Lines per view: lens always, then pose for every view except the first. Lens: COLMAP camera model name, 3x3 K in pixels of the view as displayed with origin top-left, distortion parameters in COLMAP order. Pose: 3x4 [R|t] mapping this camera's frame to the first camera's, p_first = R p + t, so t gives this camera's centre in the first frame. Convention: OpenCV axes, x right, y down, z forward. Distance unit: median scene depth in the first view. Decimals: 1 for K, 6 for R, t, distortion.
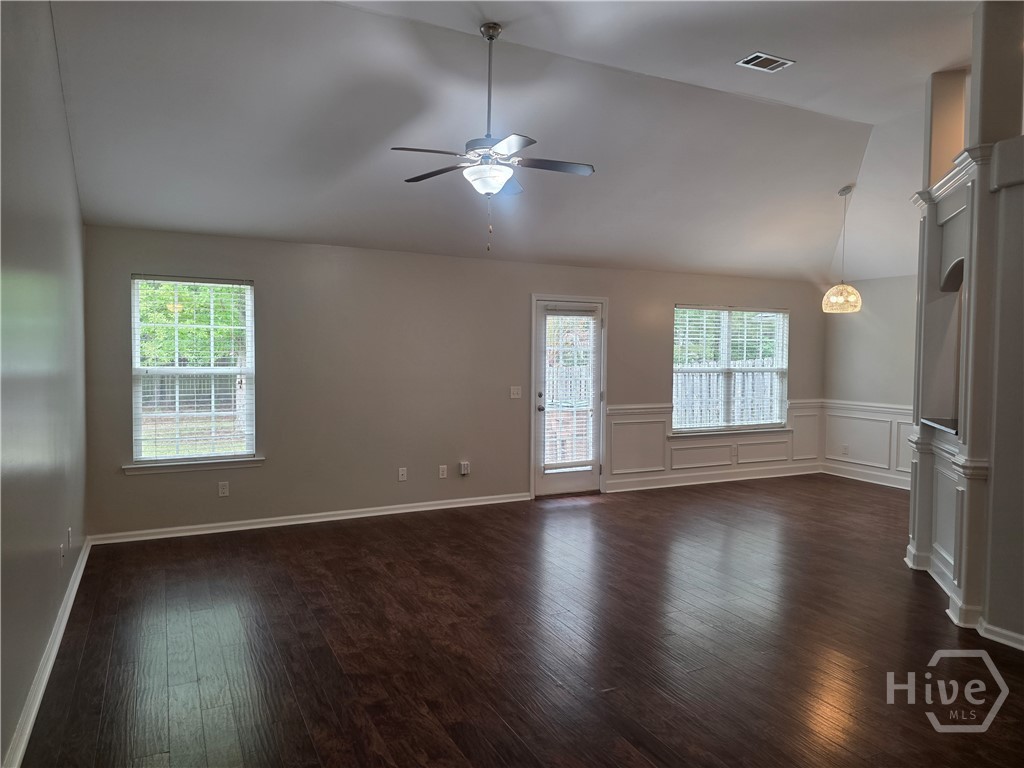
lens RADIAL K [[684.2, 0, 510.8], [0, 684.2, 381.2], [0, 0, 1]] dist [0.058906, -0.051213]
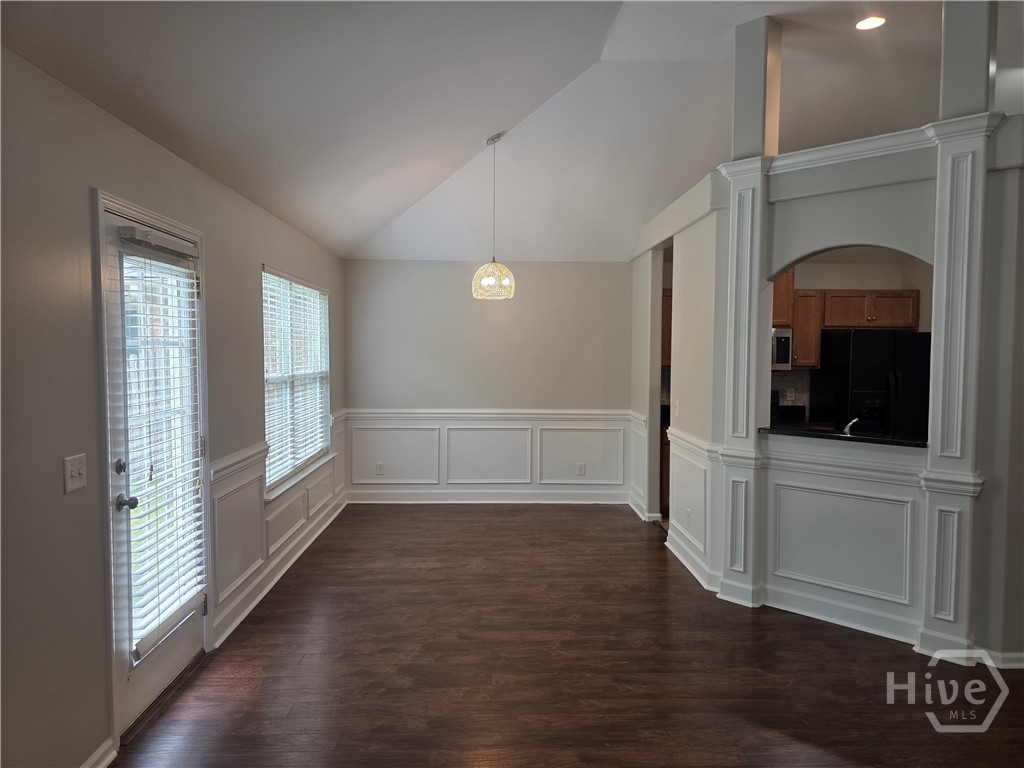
lens RADIAL K [[684.2, 0, 509.1], [0, 684.2, 384.1], [0, 0, 1]] dist [0.058906, -0.051213]
pose [[0.424624, -0.052289, 0.903859, -0.269099], [0.037542, 0.998489, 0.040127, -0.042133], [-0.904591, 0.016894, 0.425945, 0.830091]]
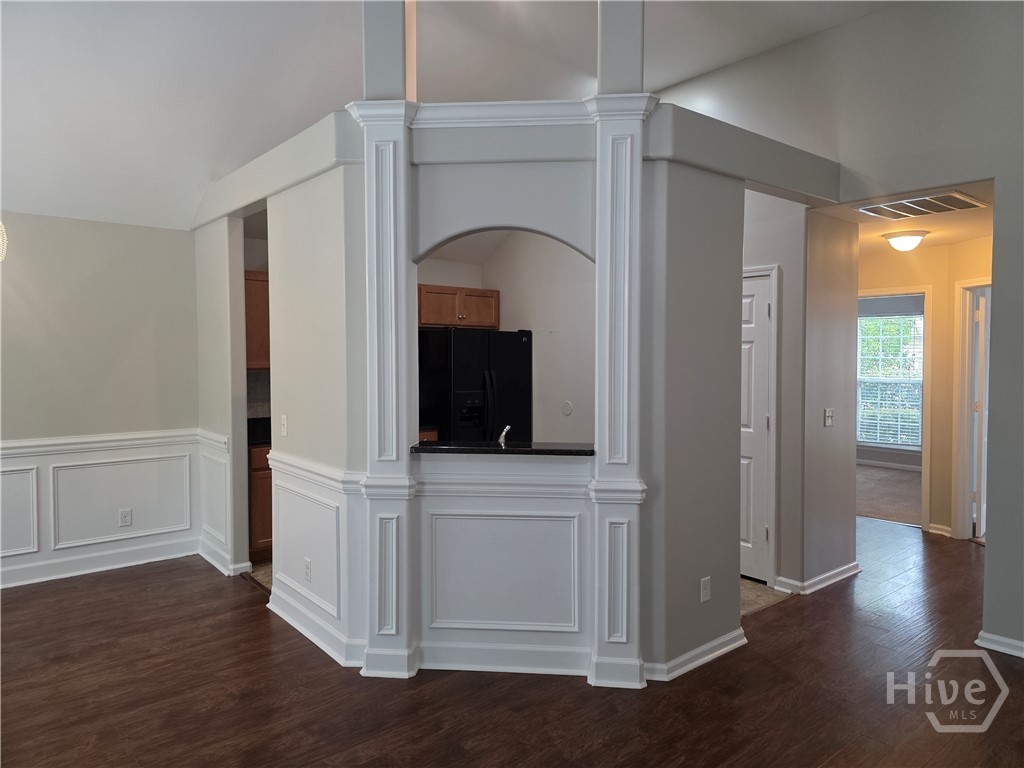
lens RADIAL K [[684.2, 0, 517.1], [0, 684.2, 375.2], [0, 0, 1]] dist [0.058906, -0.051213]
pose [[-0.226374, -0.044592, 0.973019, -0.066414], [0.037571, 0.997808, 0.054469, -0.044456], [-0.973316, 0.048888, -0.224202, 0.946900]]
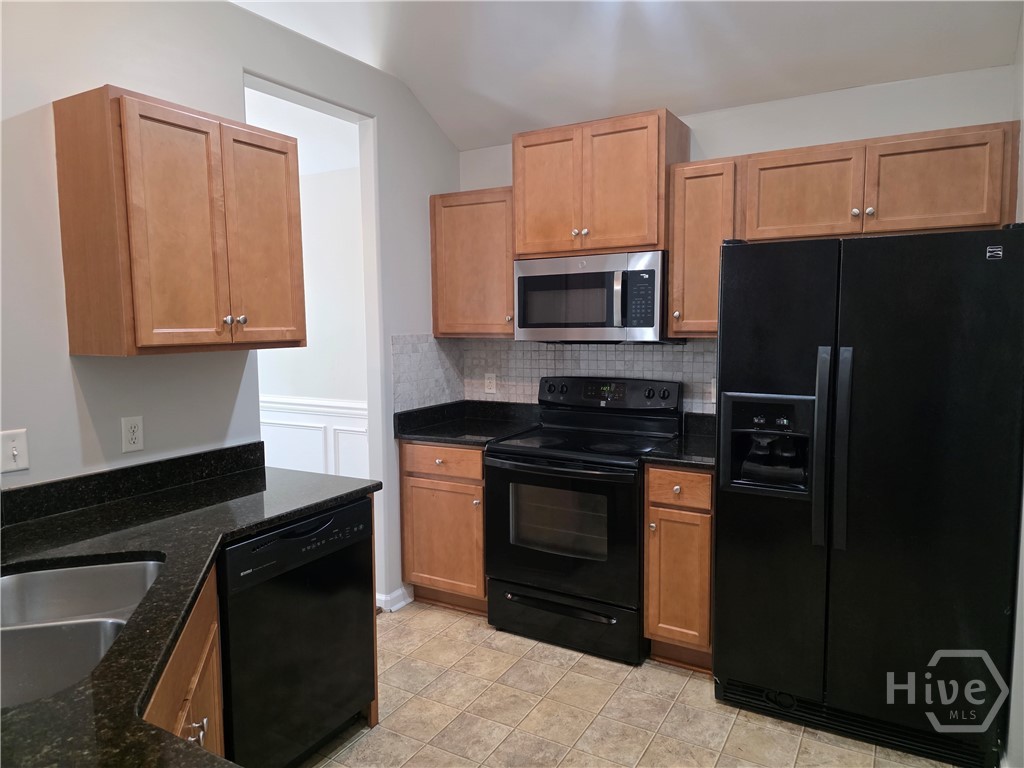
lens RADIAL K [[684.2, 0, 510.5], [0, 684.2, 378.6], [0, 0, 1]] dist [0.058906, -0.051213]
pose [[0.835598, -0.065832, 0.545383, 0.620879], [0.044226, 0.997633, 0.052663, -0.004793], [-0.547559, -0.019885, 0.836531, 0.498787]]
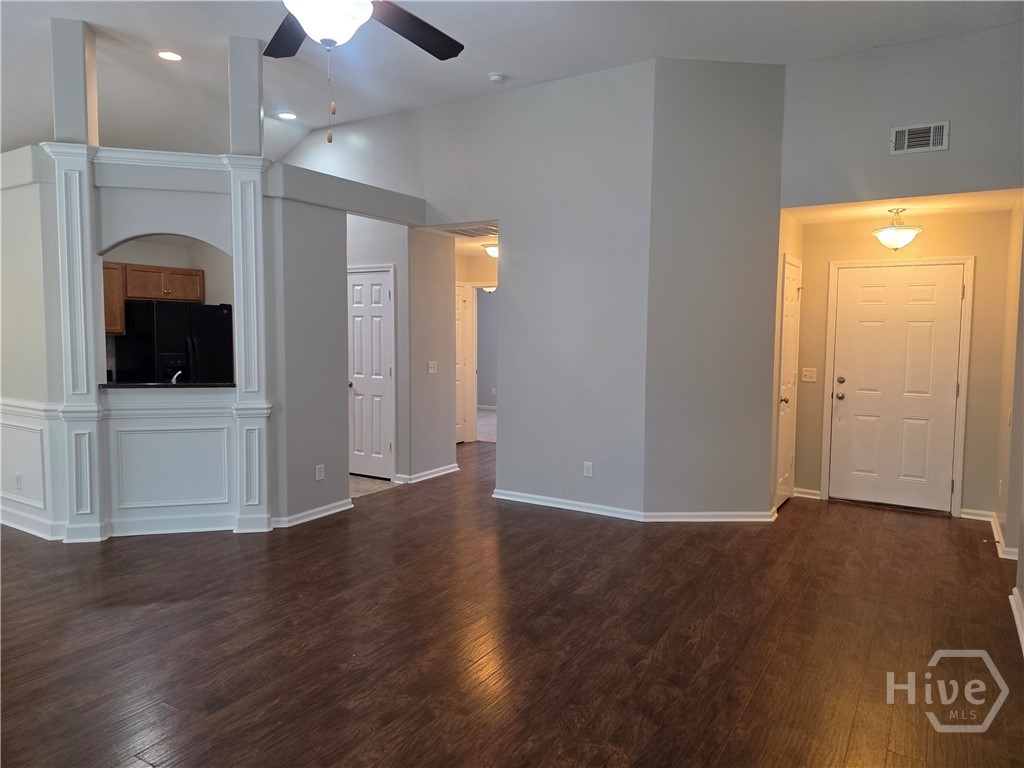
lens RADIAL K [[684.2, 0, 511.2], [0, 684.2, 374.7], [0, 0, 1]] dist [0.058906, -0.051213]
pose [[-0.519327, -0.072765, 0.851472, -0.479615], [0.021996, 0.994900, 0.098438, -0.039467], [-0.854293, 0.069851, -0.515078, 0.911557]]
